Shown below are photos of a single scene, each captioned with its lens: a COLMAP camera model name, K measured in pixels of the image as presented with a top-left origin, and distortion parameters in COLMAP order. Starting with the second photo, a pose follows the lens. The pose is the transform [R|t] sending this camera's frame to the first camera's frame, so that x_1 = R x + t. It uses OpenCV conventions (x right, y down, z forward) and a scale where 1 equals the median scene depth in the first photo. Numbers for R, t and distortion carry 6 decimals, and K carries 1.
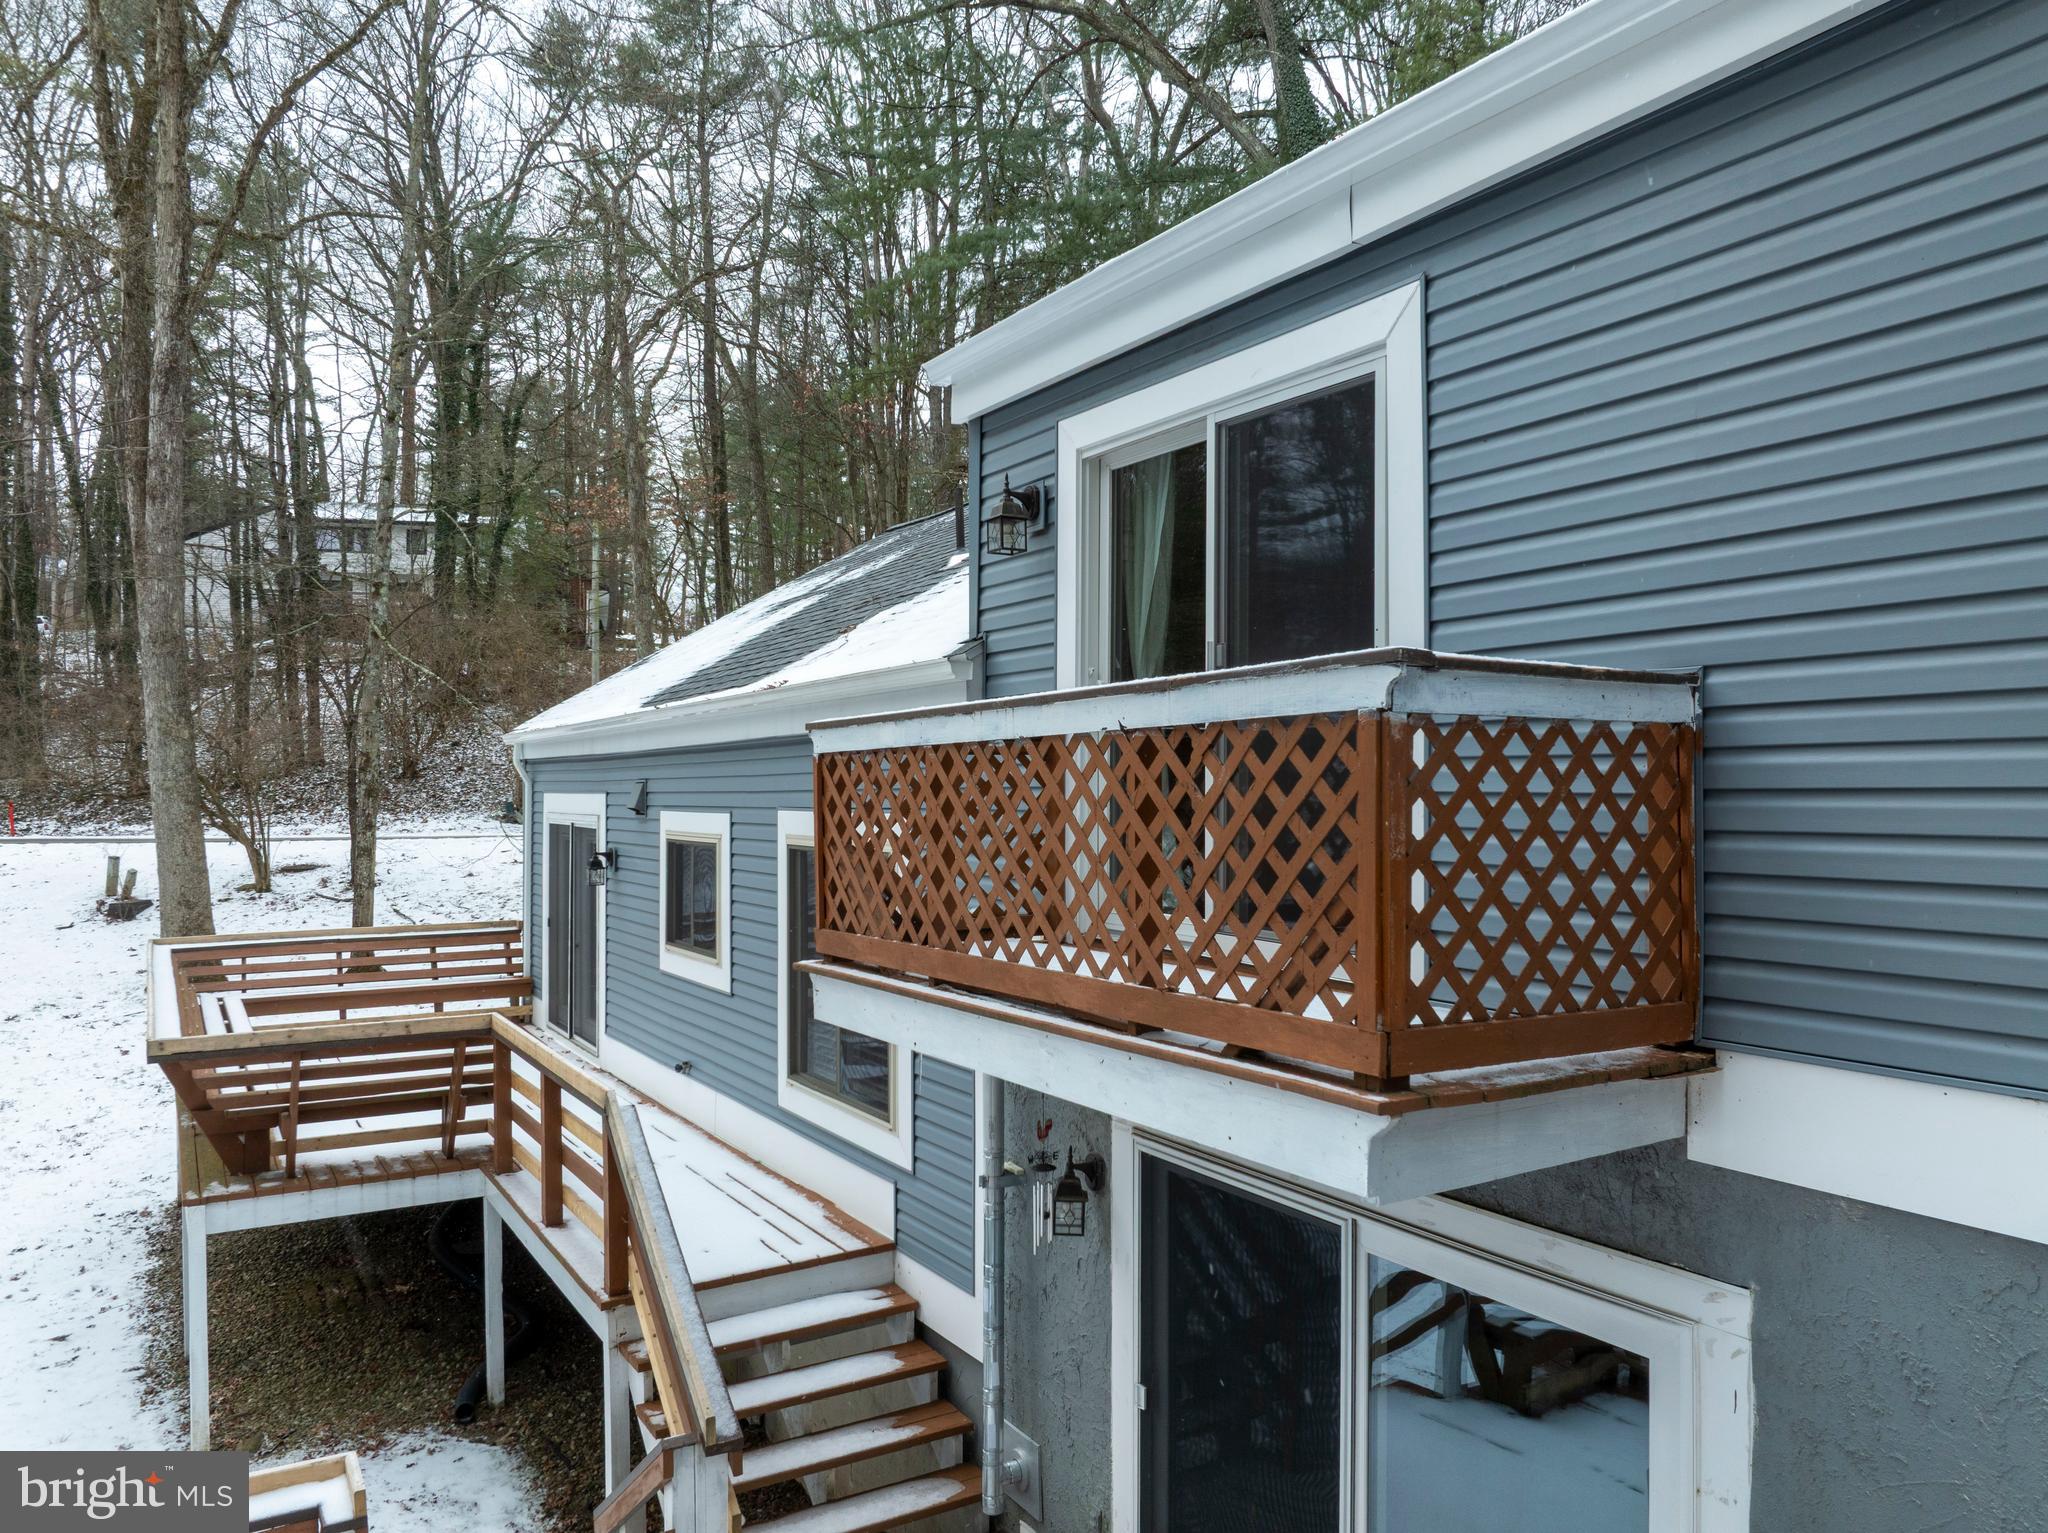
lens RADIAL K [[1430.1, 0, 976.7], [0, 1430.1, 762.5], [0, 0, 1]] dist [-0.006186, -0.000558]
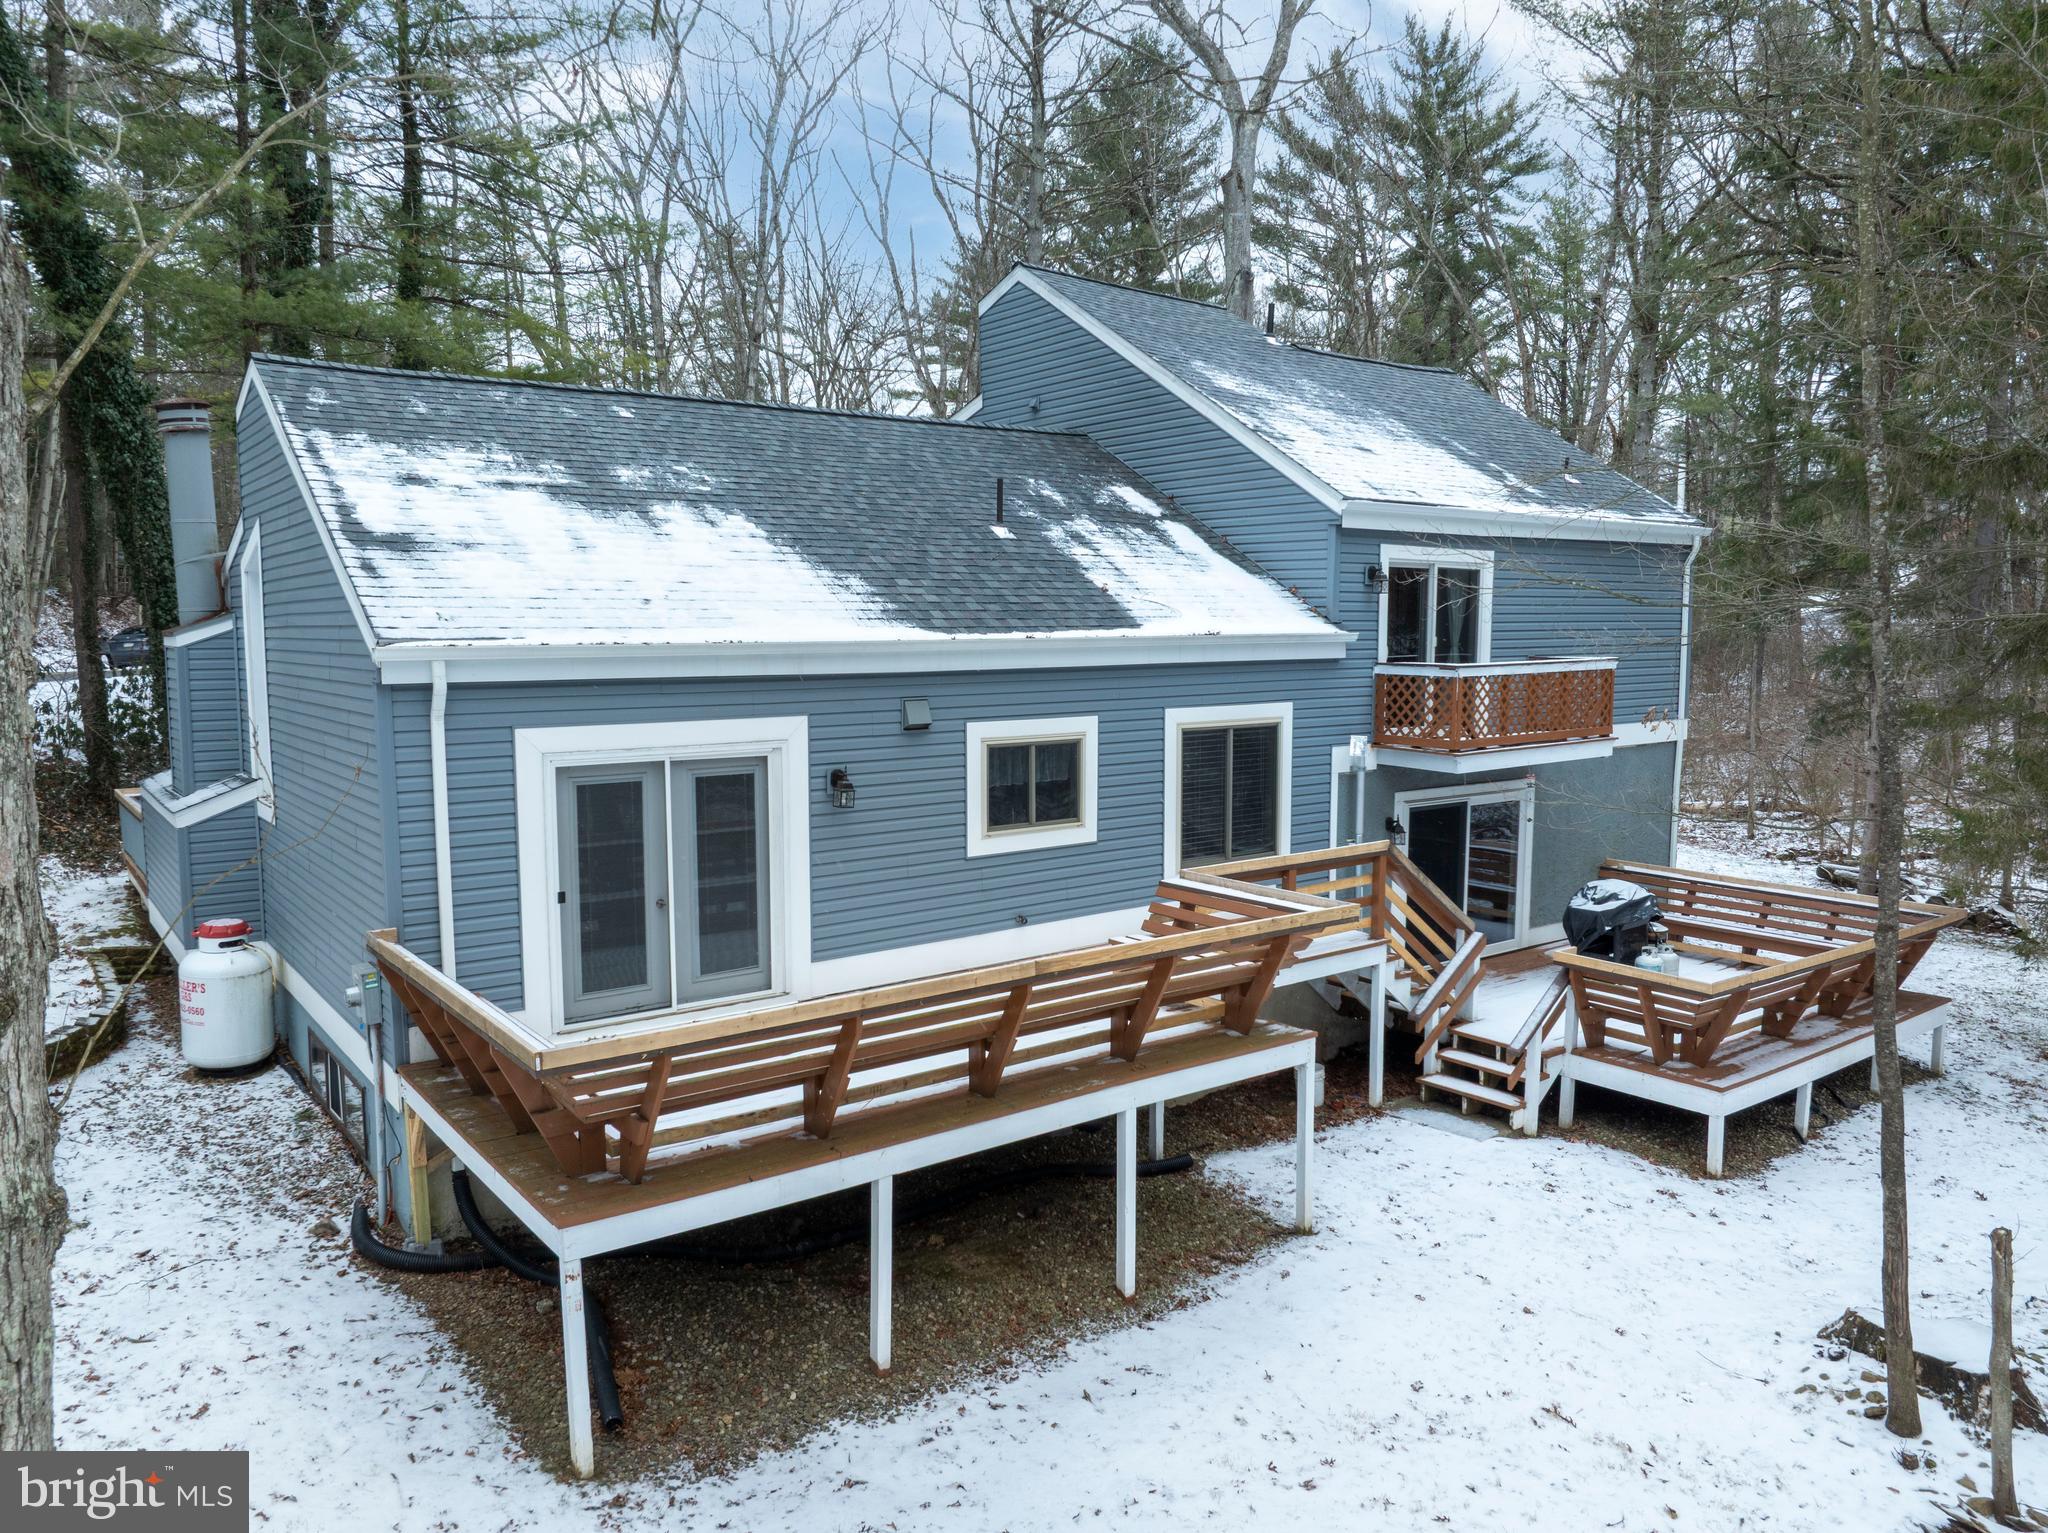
lens RADIAL K [[1406.0, 0, 1024.0], [0, 1406.0, 766.5], [0, 0, 1]] dist [0.001797, 0.000159]
pose [[-0.120675, -0.087488, 0.988829, -1.543587], [-0.018474, 0.996134, 0.085879, -0.032094], [-0.992520, -0.007904, -0.121825, 1.245780]]
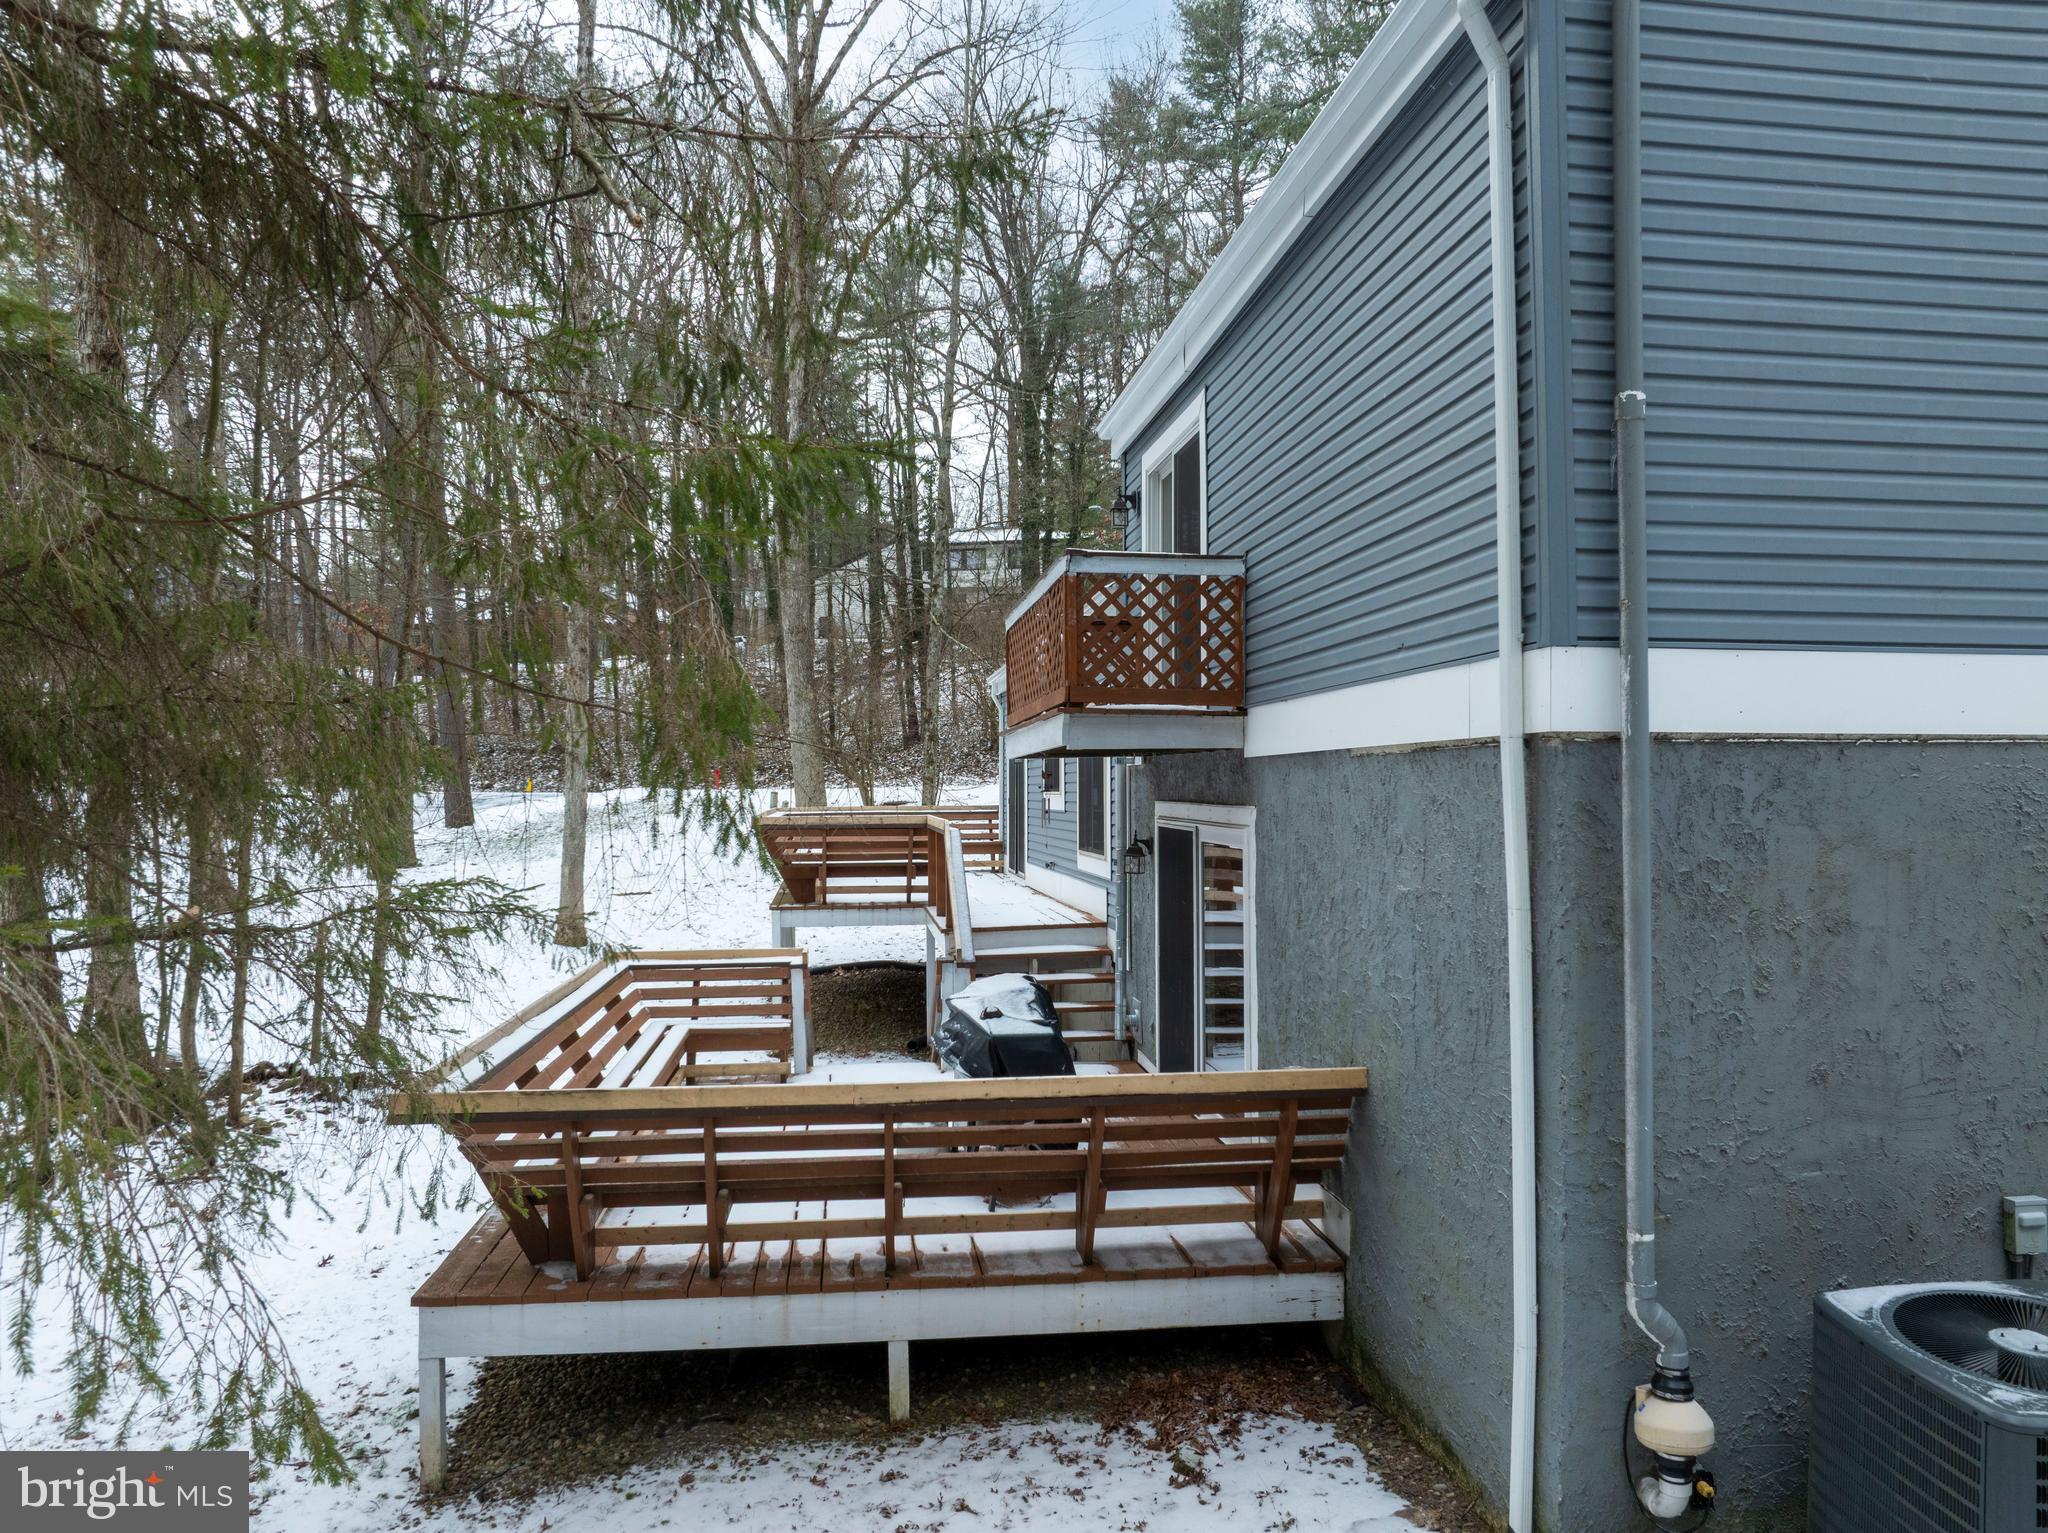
lens RADIAL K [[1406.0, 0, 1024.0], [0, 1406.0, 766.5], [0, 0, 1]] dist [0.001797, 0.000159]
pose [[0.924780, -0.008846, -0.380399, 0.371685], [0.010970, 0.999934, 0.003416, 0.099244], [0.380344, -0.007333, 0.924816, -0.466864]]
